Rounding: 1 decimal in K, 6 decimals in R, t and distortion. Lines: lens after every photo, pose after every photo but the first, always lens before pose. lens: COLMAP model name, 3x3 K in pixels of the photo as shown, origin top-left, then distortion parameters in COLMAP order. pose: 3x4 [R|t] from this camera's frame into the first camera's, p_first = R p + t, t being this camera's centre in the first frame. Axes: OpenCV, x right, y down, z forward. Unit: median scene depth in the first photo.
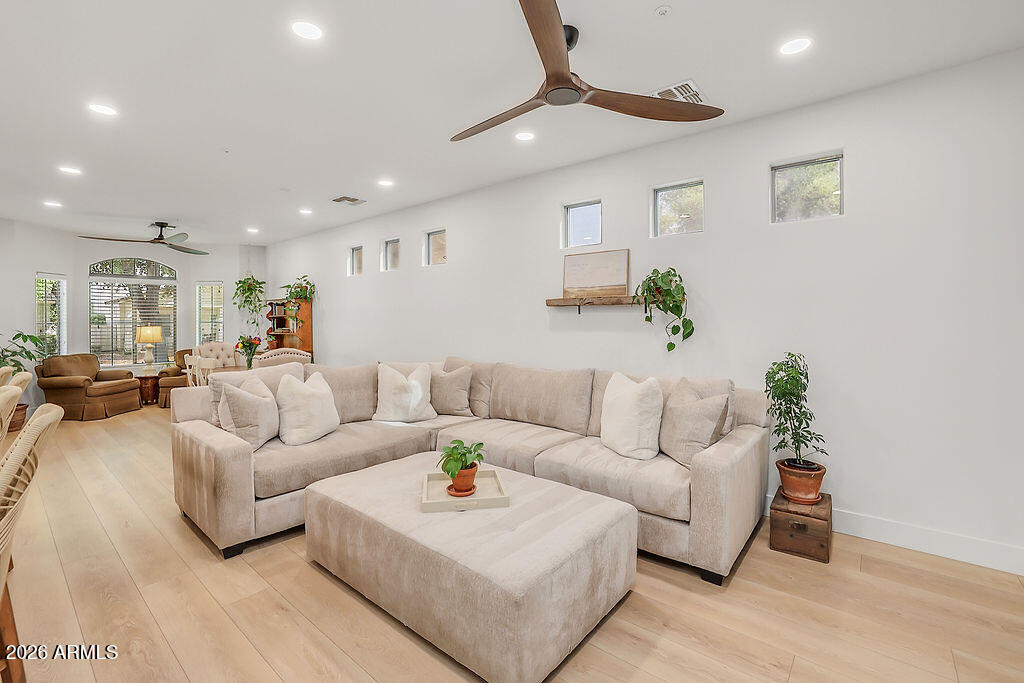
lens RADIAL K [[452.5, 0, 512.7], [0, 452.5, 319.4], [0, 0, 1]] dist [-0.000972, 0.000157]
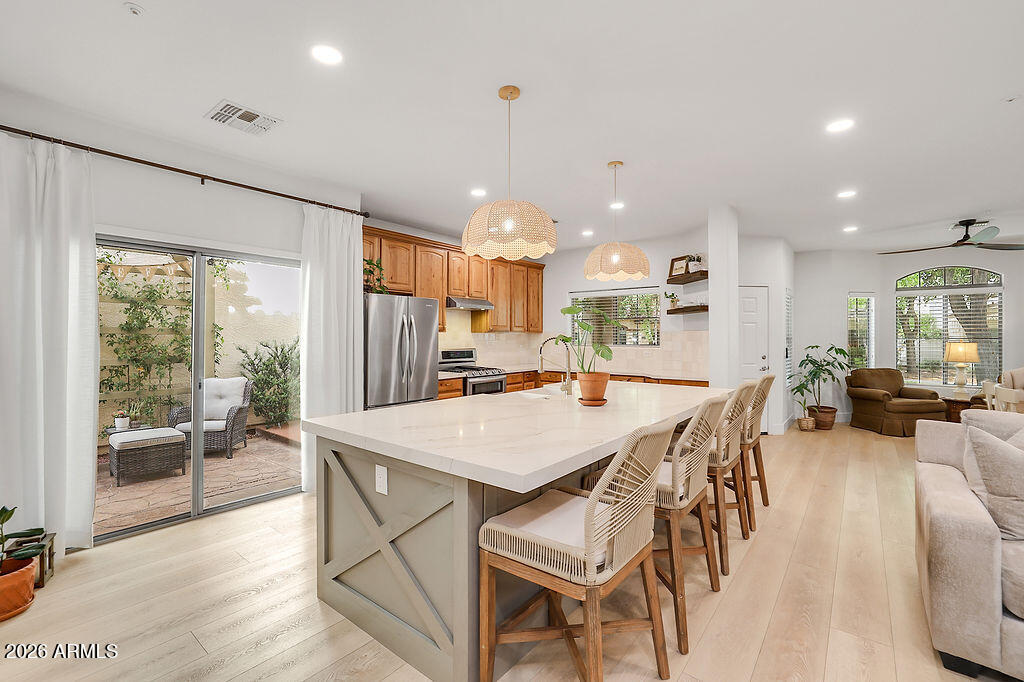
lens RADIAL K [[446.0, 0, 509.8], [0, 446.0, 335.8], [0, 0, 1]] dist [-0.002061, -0.000255]
pose [[0.032450, 0.007295, -0.999447, 0.025531], [0.000007, 0.999973, 0.007299, -0.004803], [0.999473, -0.000244, 0.032449, 0.122686]]
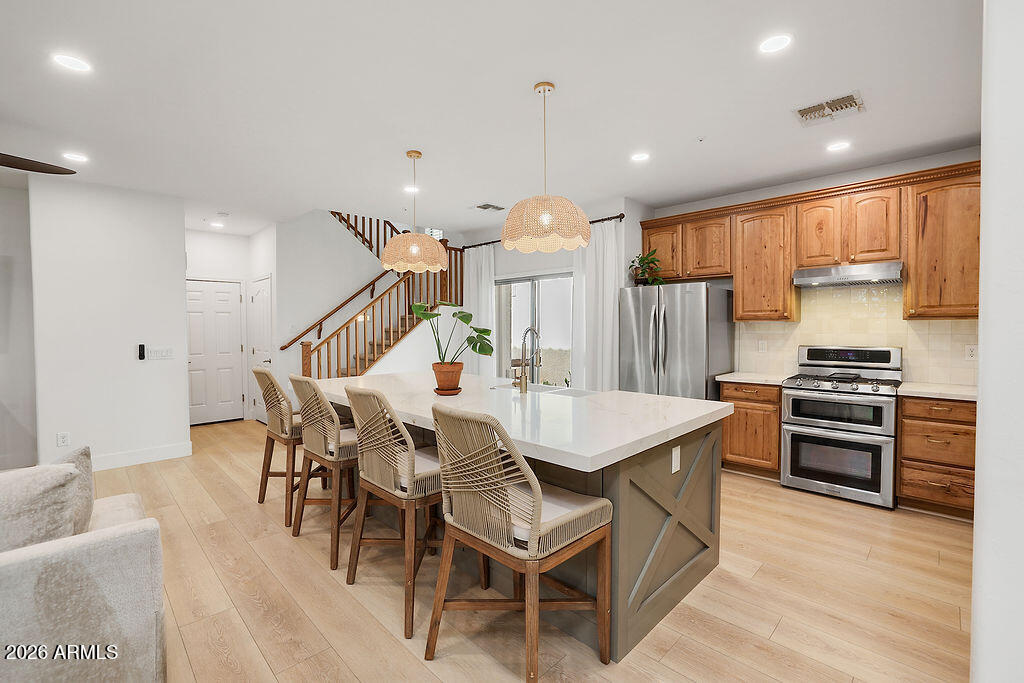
lens RADIAL K [[449.6, 0, 514.4], [0, 449.6, 330.8], [0, 0, 1]] dist [-0.017449, -0.000051]
pose [[-0.995881, 0.004475, 0.090555, -0.595845], [0.005039, 0.999969, 0.006001, 0.003477], [-0.090526, 0.006433, -0.995873, 0.742685]]
